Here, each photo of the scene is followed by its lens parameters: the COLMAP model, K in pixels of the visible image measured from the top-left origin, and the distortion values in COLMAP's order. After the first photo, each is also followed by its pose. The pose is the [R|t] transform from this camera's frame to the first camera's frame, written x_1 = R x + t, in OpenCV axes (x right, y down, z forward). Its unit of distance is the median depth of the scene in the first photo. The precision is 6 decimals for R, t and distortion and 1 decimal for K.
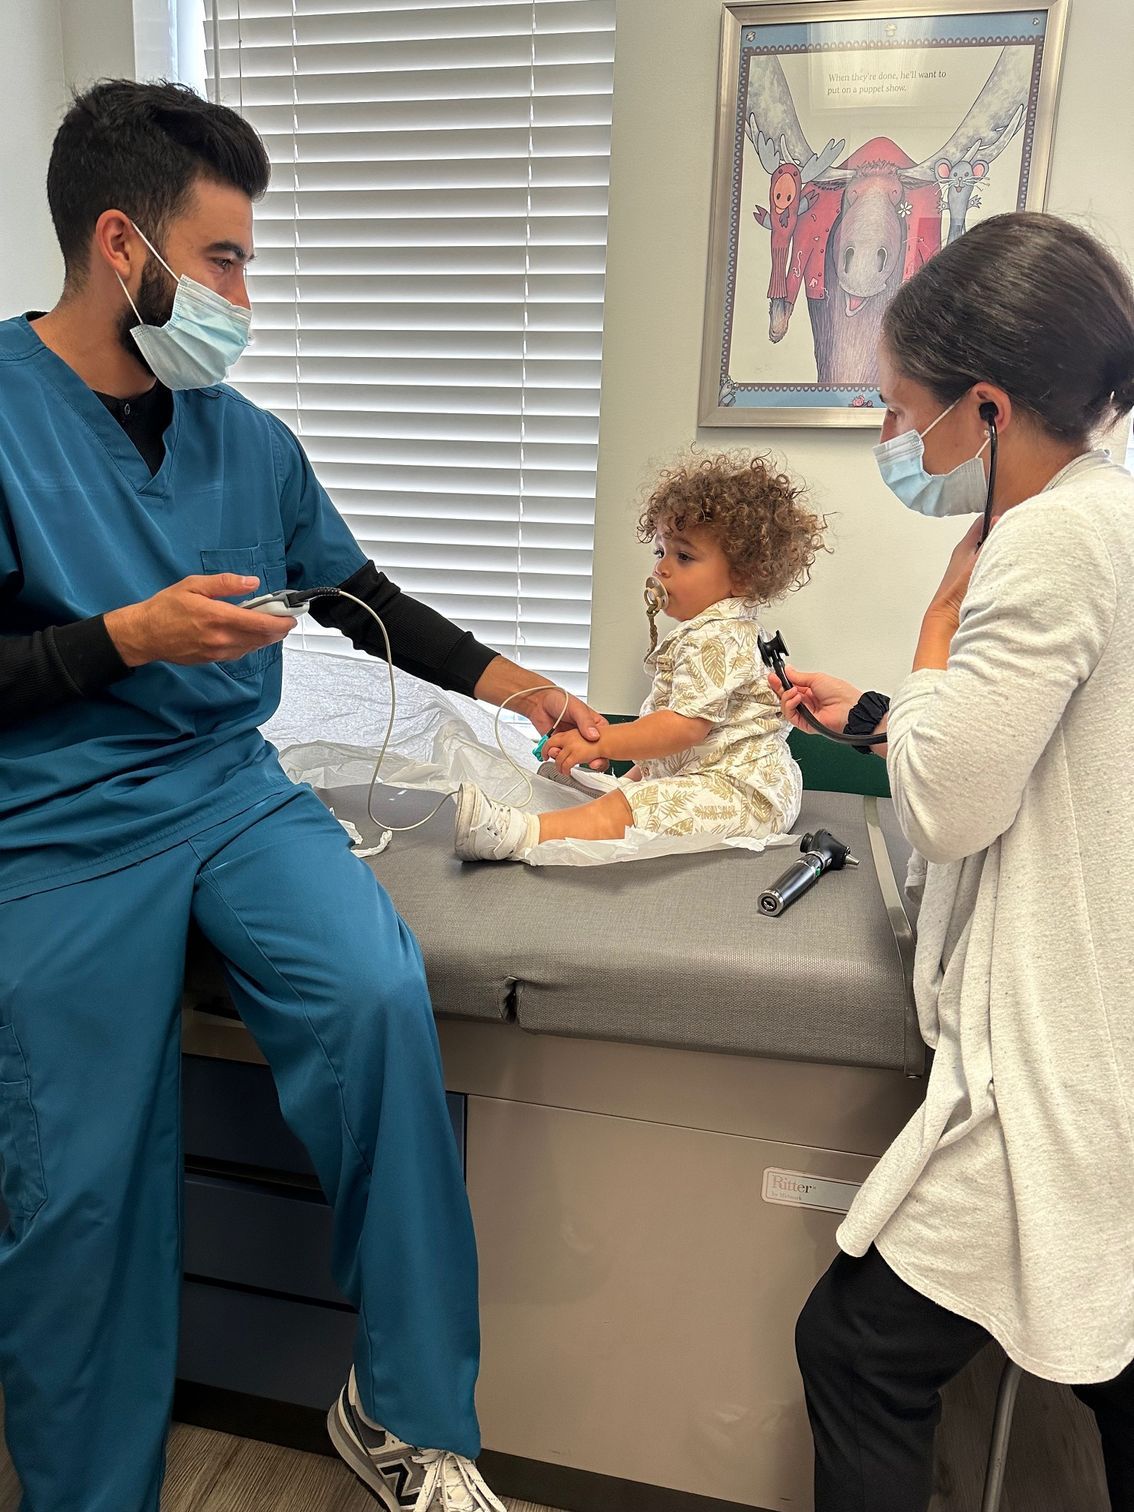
lens RADIAL K [[1059.1, 0, 569.0], [0, 1059.1, 753.1], [0, 0, 1]] dist [-0.010554, 0.006141]
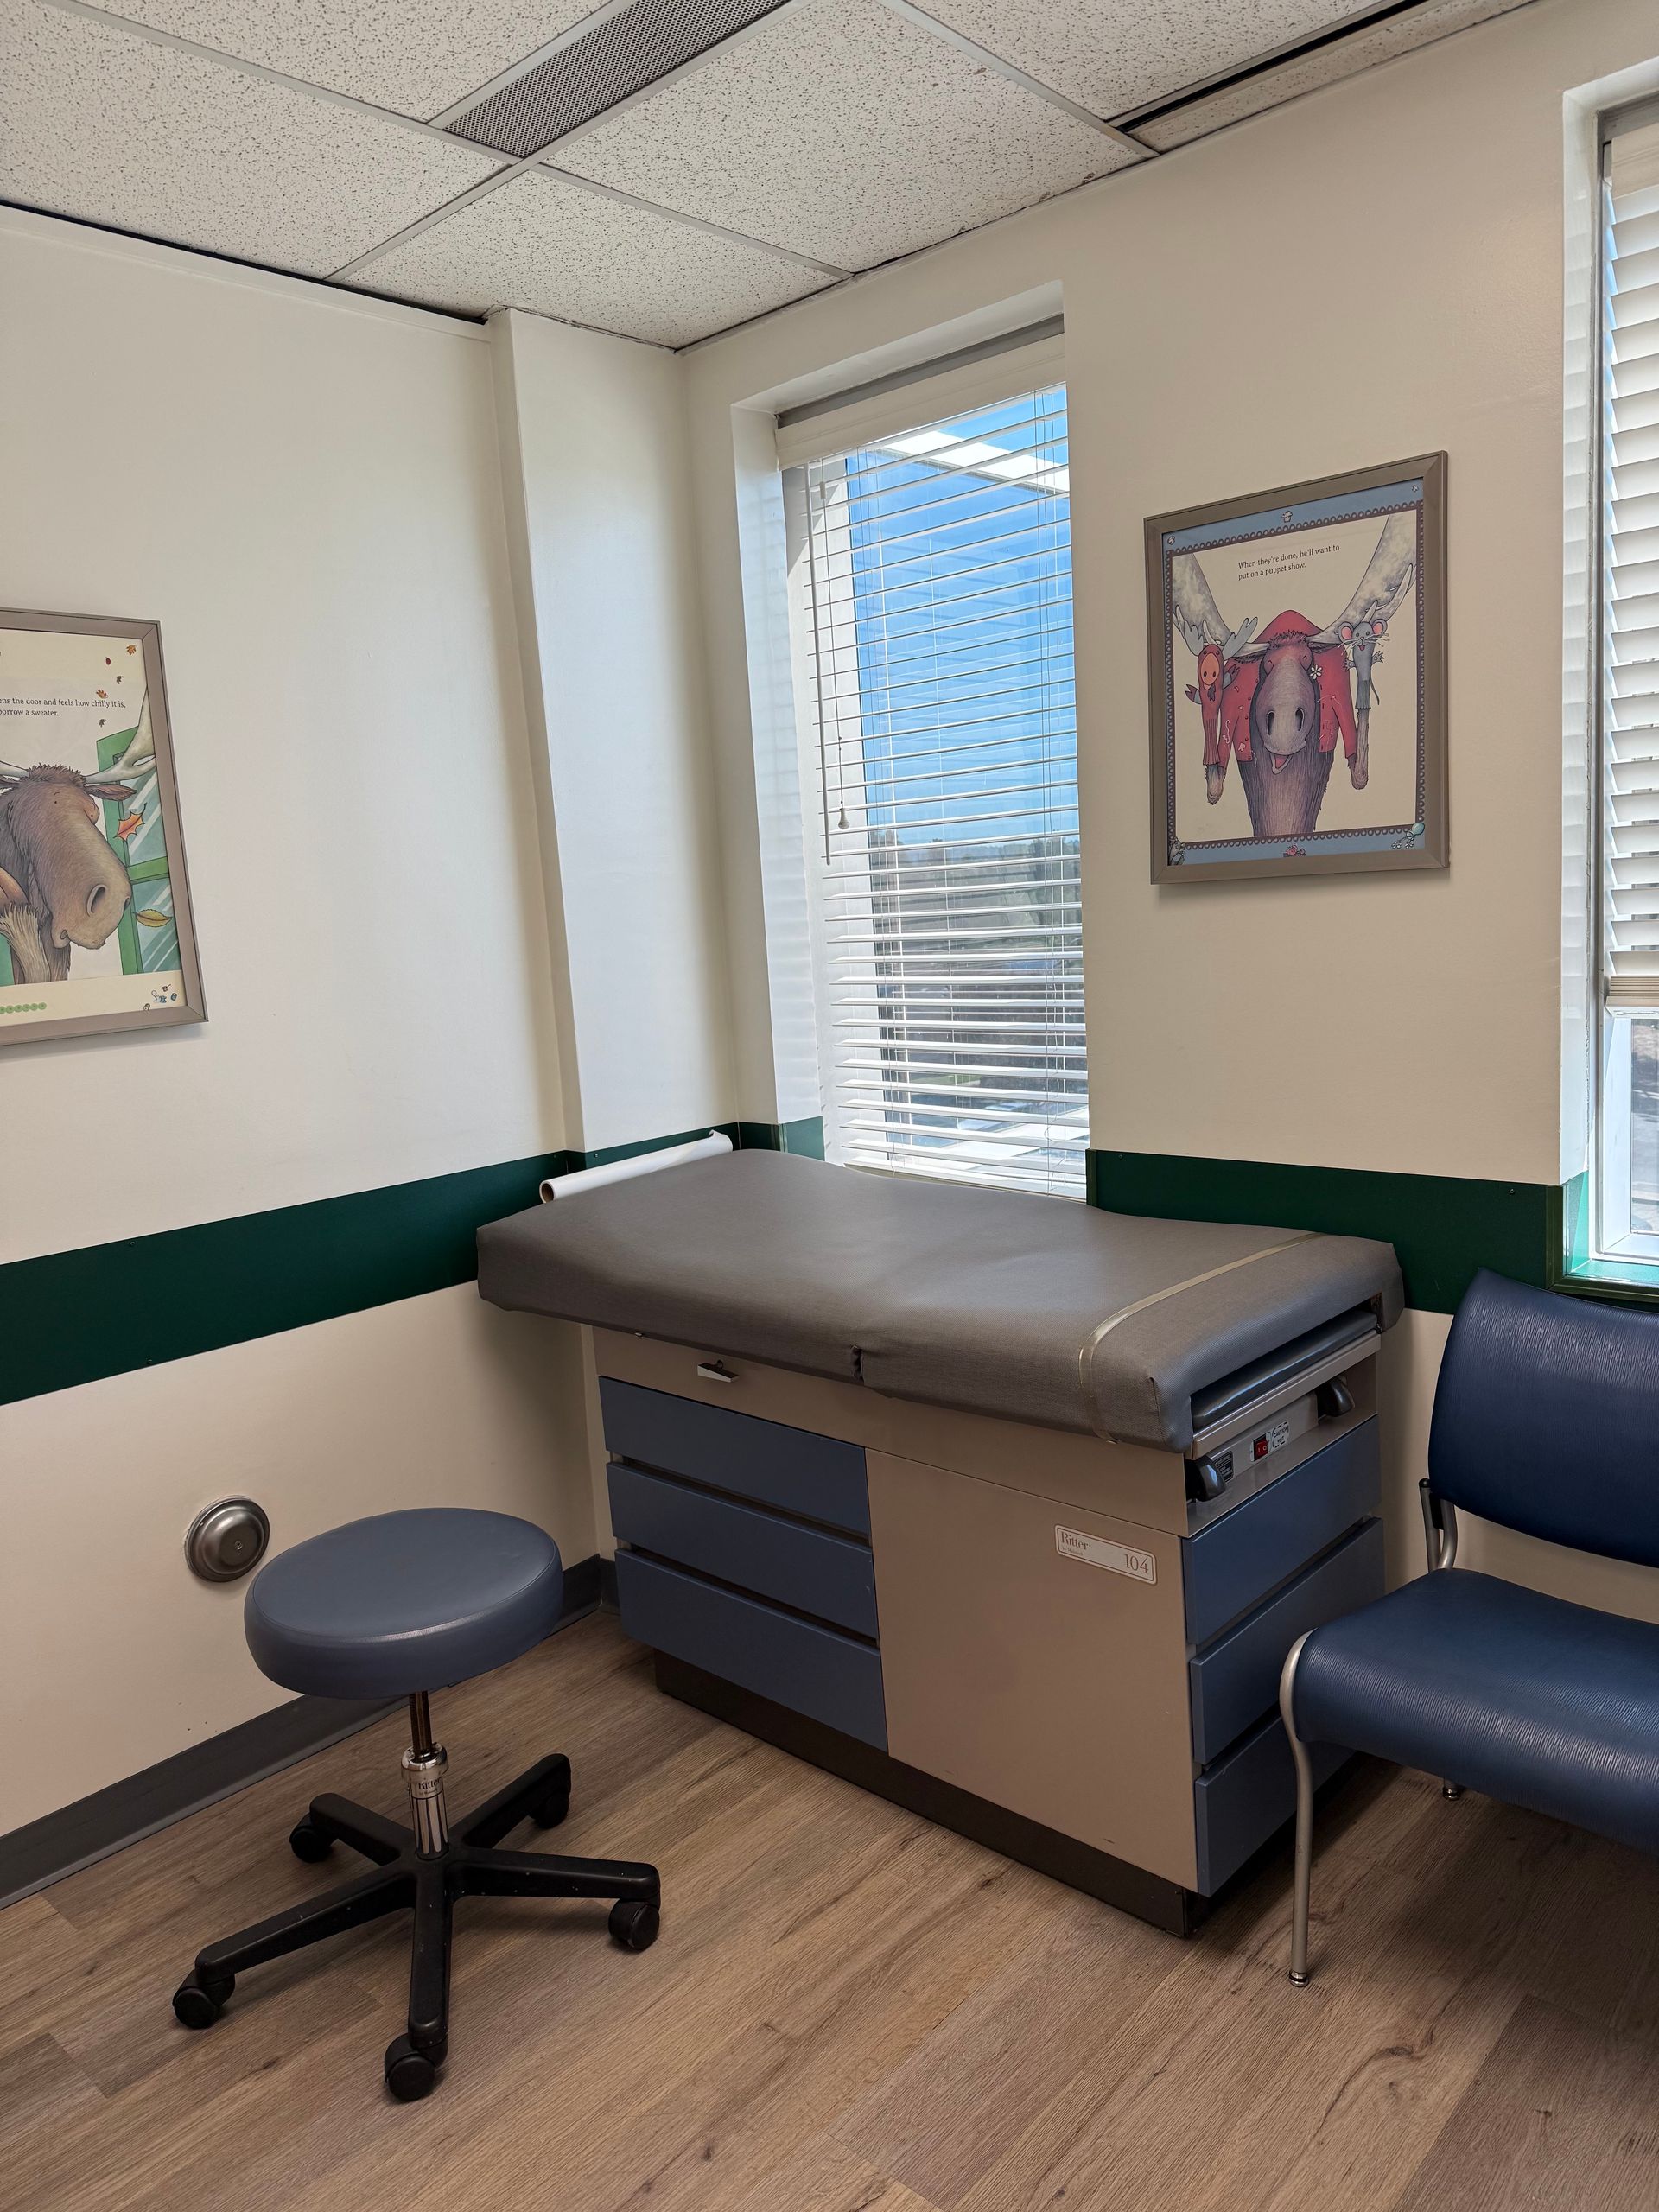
lens RADIAL K [[1549.5, 0, 826.2], [0, 1549.5, 1108.2], [0, 0, 1]] dist [-0.010554, 0.006141]
pose [[0.857909, -0.008976, -0.513723, 0.680045], [-0.021314, 0.998365, -0.053038, 0.009562], [0.513360, 0.056452, 0.856315, -0.535850]]
